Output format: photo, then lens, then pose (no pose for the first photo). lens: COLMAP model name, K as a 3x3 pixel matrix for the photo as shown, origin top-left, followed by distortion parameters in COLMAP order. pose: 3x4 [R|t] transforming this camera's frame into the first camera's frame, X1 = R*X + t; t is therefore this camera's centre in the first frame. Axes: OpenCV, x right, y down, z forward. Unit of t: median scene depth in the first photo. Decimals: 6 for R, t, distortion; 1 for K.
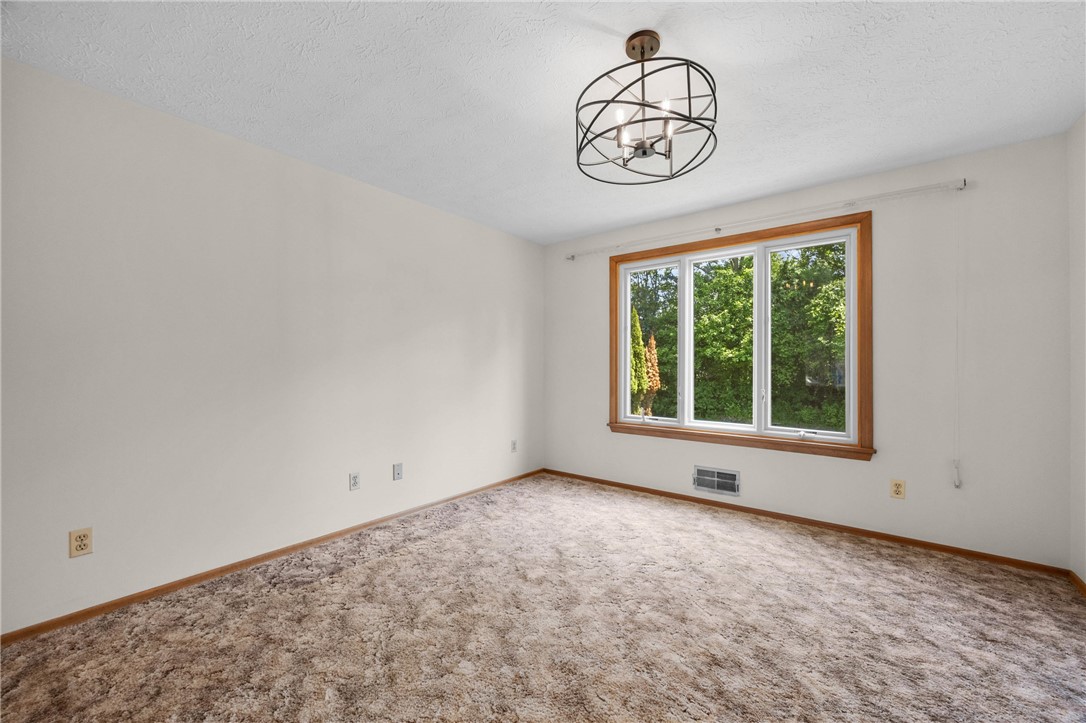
lens RADIAL K [[423.2, 0, 543.5], [0, 423.2, 361.4], [0, 0, 1]] dist [-0.005582, 0.000945]
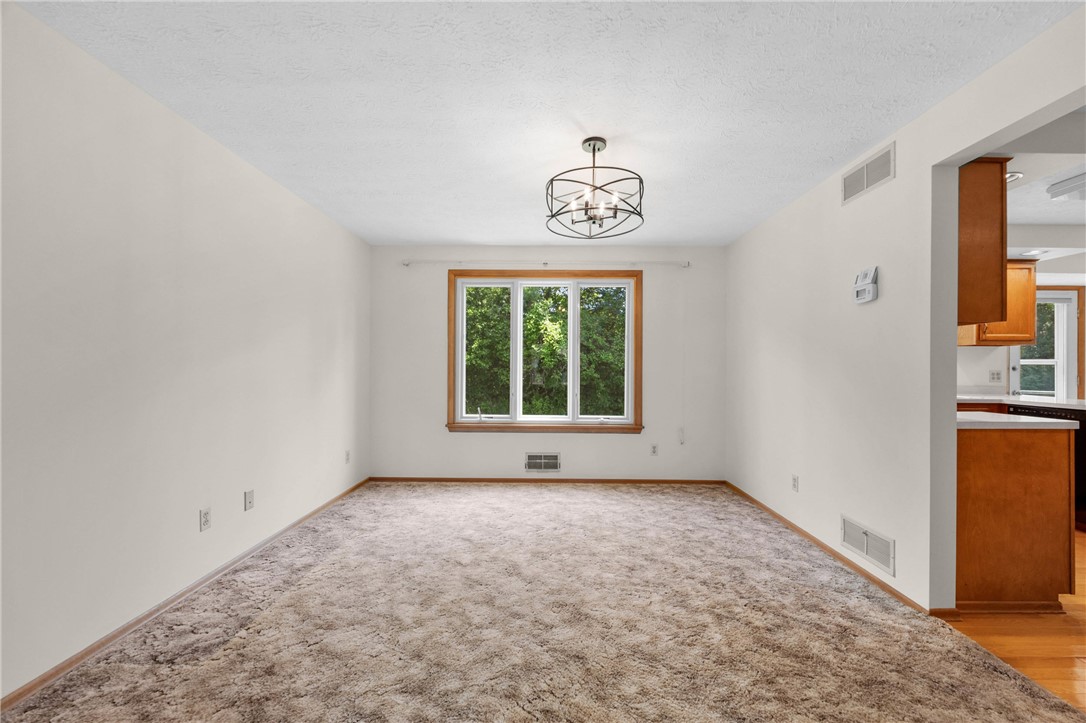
lens RADIAL K [[423.2, 0, 548.5], [0, 423.2, 364.9], [0, 0, 1]] dist [-0.005582, 0.000945]
pose [[0.793781, 0.007307, 0.608160, -0.450143], [-0.010067, 0.999949, 0.001126, -0.012593], [-0.608121, -0.007017, 0.793813, -0.013701]]
